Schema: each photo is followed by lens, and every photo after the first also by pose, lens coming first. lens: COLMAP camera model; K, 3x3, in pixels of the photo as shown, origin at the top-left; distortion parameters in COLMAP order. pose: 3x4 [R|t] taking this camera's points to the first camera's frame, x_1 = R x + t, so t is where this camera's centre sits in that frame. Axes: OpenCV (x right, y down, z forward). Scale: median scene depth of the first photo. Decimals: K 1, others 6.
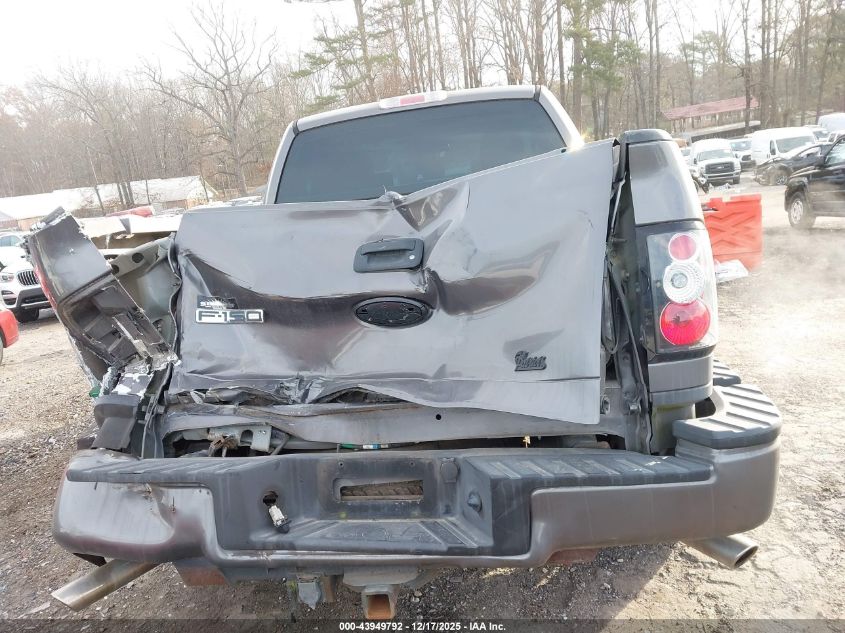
lens RADIAL K [[667.2, 0, 423.6], [0, 667.2, 312.2], [0, 0, 1]] dist [0.006479, -0.000454]
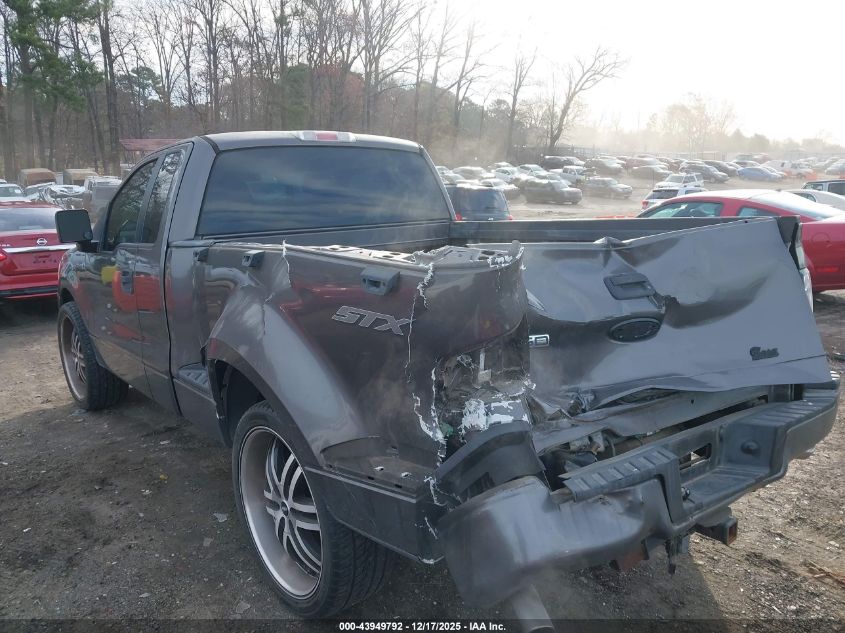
lens RADIAL K [[667.2, 0, 424.9], [0, 667.2, 316.8], [0, 0, 1]] dist [0.006479, -0.000454]
pose [[0.700788, -0.033865, 0.712566, -1.267890], [0.062918, 0.997914, -0.014452, -0.031425], [-0.710590, 0.054961, 0.701456, 0.374155]]
